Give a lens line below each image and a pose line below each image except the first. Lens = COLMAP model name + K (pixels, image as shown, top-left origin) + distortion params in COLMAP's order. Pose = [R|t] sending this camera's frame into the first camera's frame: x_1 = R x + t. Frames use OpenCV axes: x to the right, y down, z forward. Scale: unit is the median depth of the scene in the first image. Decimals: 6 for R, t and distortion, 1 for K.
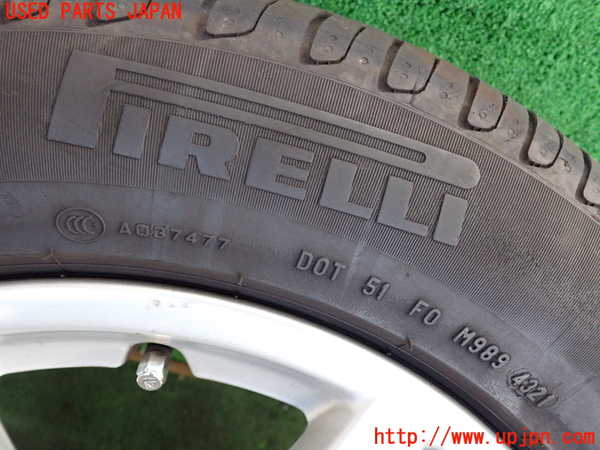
lens RADIAL K [[568.7, 0, 297.7], [0, 568.7, 223.0], [0, 0, 1]] dist [0.038374, 0.000000]
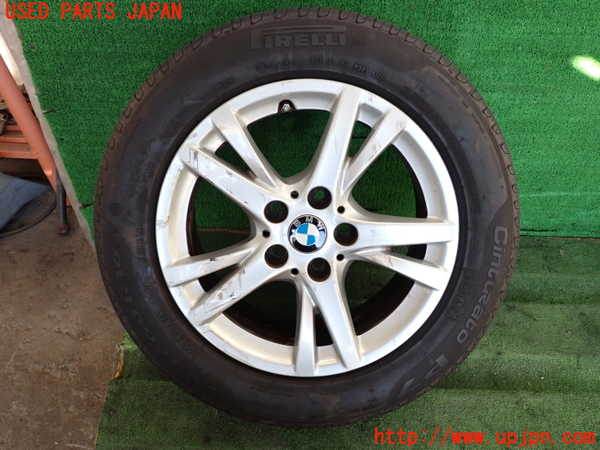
lens RADIAL K [[568.7, 0, 303.2], [0, 568.7, 225.2], [0, 0, 1]] dist [0.038374, 0.000000]
pose [[0.949963, -0.304642, -0.069022, -0.141667], [0.300742, 0.951724, -0.061441, 1.494251], [0.084407, 0.037609, 0.995721, -3.254425]]
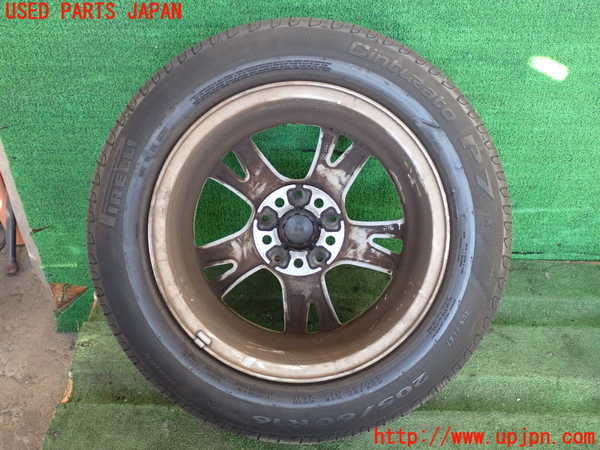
lens RADIAL K [[712.2, 0, 299.0], [0, 712.2, 226.3], [0, 0, 1]] dist [0.070244, 0.000000]
pose [[0.944808, -0.324081, -0.048062, 0.139830], [0.311326, 0.933785, -0.176415, 2.242530], [0.102052, 0.151716, 0.983142, -4.194629]]
